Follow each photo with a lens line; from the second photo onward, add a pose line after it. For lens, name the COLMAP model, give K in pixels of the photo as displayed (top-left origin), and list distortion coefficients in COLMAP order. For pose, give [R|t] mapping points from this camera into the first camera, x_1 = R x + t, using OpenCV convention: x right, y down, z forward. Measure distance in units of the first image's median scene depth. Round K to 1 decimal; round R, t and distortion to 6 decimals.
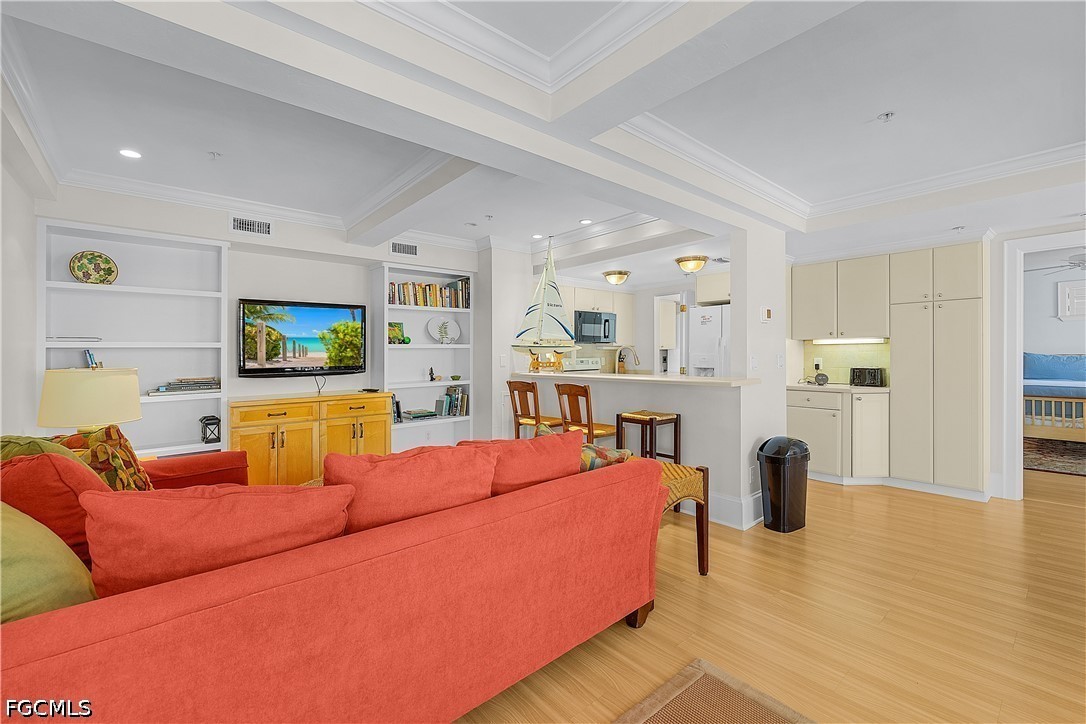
lens RADIAL K [[462.0, 0, 538.4], [0, 462.0, 361.1], [0, 0, 1]] dist [-0.001067, -0.000126]
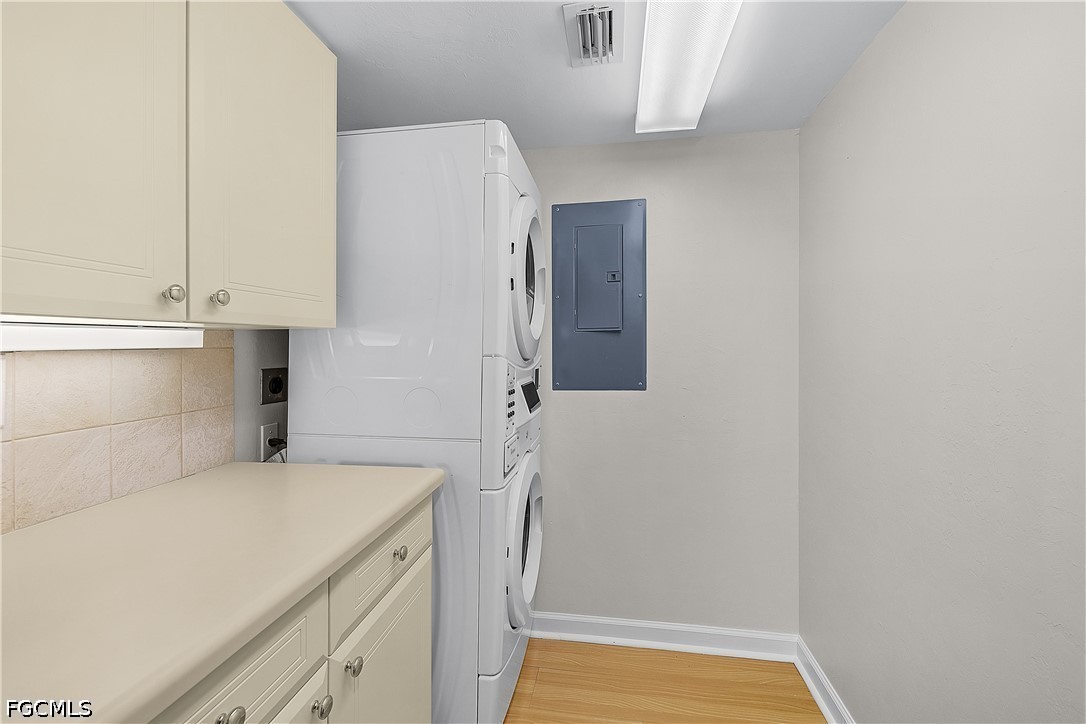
lens RADIAL K [[459.3, 0, 540.7], [0, 459.3, 348.6], [0, 0, 1]] dist [0.000806, -0.000028]
pose [[0.760233, 0.009483, 0.649582, 0.371827], [0.002947, 0.999833, -0.018046, -0.022547], [-0.649644, 0.015633, 0.760078, 1.245336]]
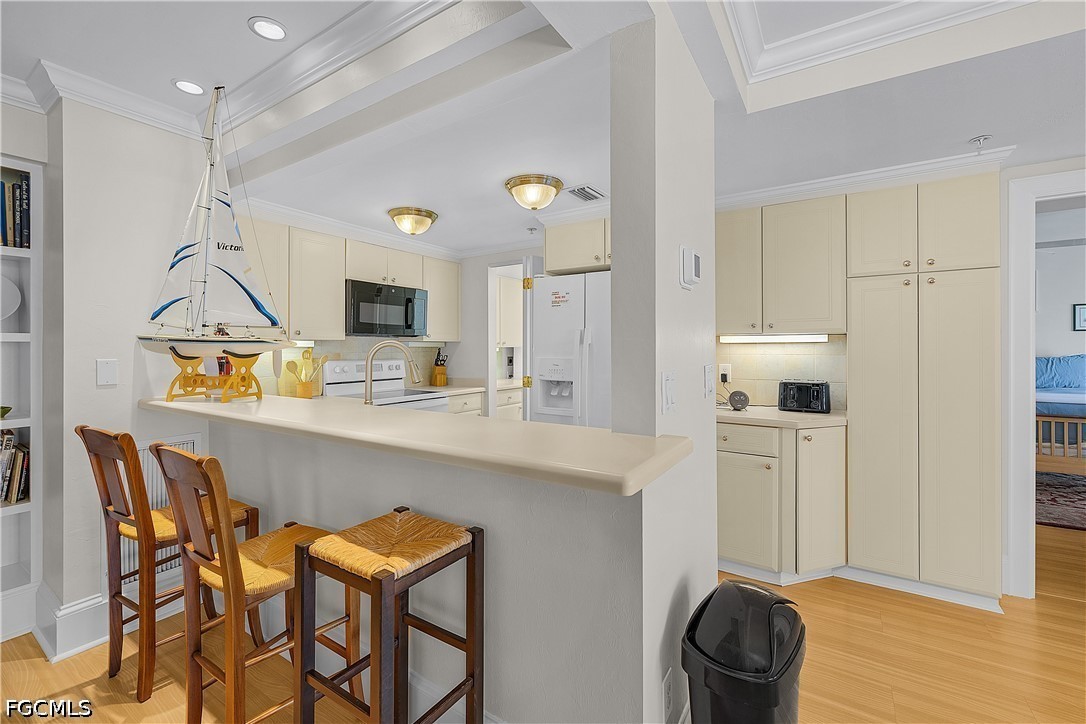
lens RADIAL K [[459.3, 0, 540.7], [0, 459.3, 348.6], [0, 0, 1]] dist [0.000806, -0.000028]
pose [[0.958395, 0.008531, 0.285317, 0.179130], [-0.003694, 0.999840, -0.017487, -0.016198], [-0.285421, 0.015706, 0.958274, 0.463207]]
